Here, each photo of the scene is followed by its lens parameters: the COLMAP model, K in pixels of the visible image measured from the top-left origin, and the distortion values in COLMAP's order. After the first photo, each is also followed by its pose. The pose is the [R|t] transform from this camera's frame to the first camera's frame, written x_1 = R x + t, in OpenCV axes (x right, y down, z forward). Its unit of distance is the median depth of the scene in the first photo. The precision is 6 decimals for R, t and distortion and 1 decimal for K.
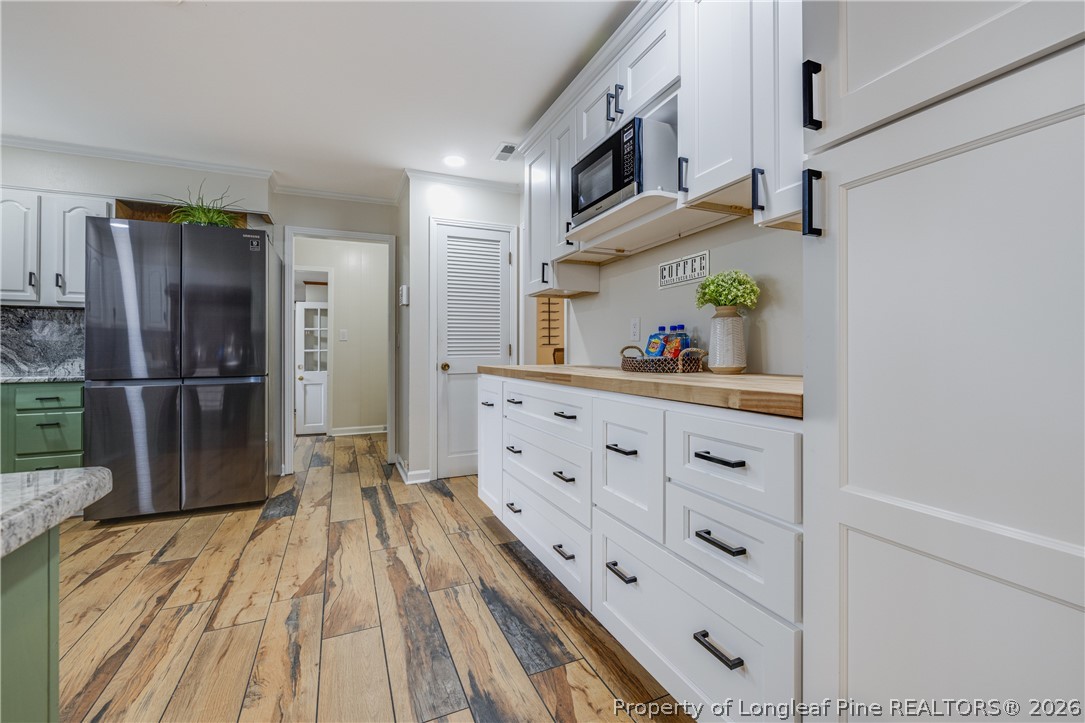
lens RADIAL K [[458.4, 0, 539.8], [0, 458.4, 355.7], [0, 0, 1]] dist [-0.000770, -0.000184]
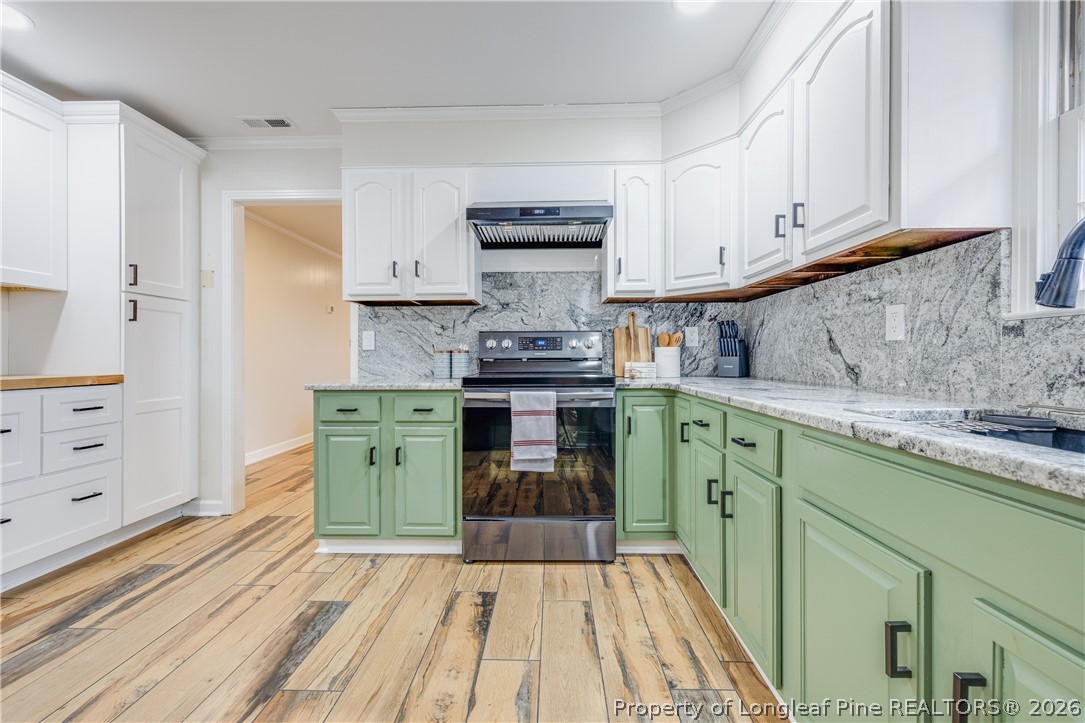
lens RADIAL K [[458.4, 0, 538.5], [0, 458.4, 358.7], [0, 0, 1]] dist [-0.000770, -0.000184]
pose [[-0.900161, 0.005608, 0.435520, -1.504647], [0.008401, 0.999955, 0.004488, -0.007581], [-0.435475, 0.007699, -0.900168, 1.220934]]
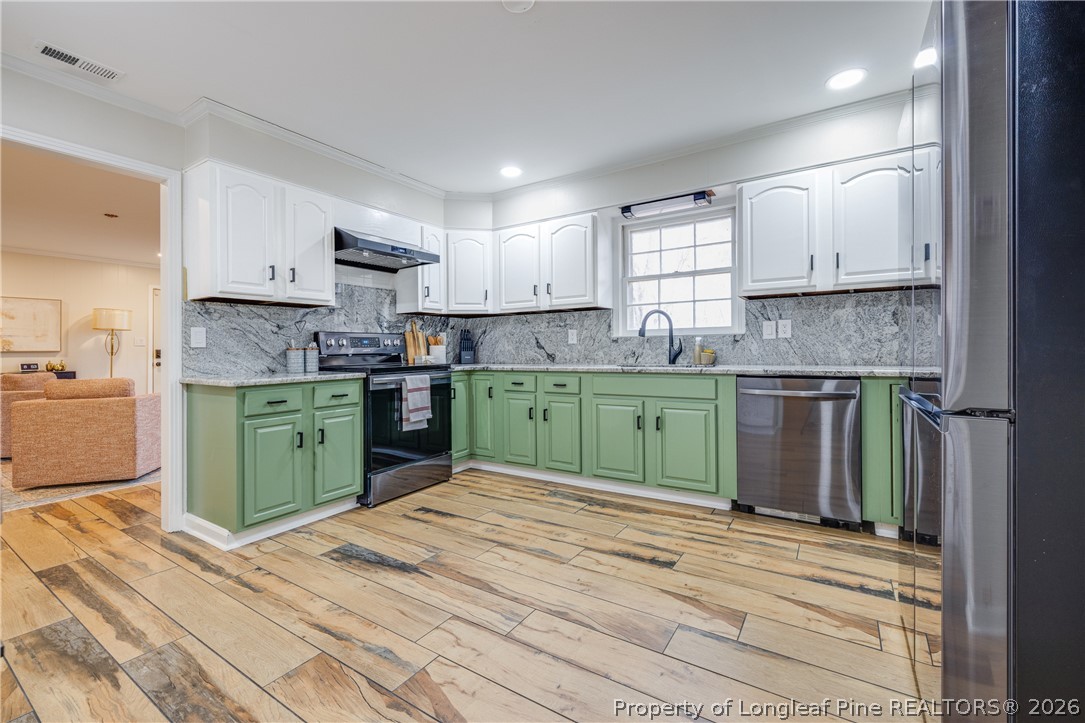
lens RADIAL K [[458.4, 0, 551.1], [0, 458.4, 350.3], [0, 0, 1]] dist [-0.000770, -0.000184]
pose [[-0.830558, 0.017831, -0.556646, -0.330224], [0.016878, 0.999834, 0.006845, -0.017839], [0.556676, -0.003710, -0.830721, 1.975406]]
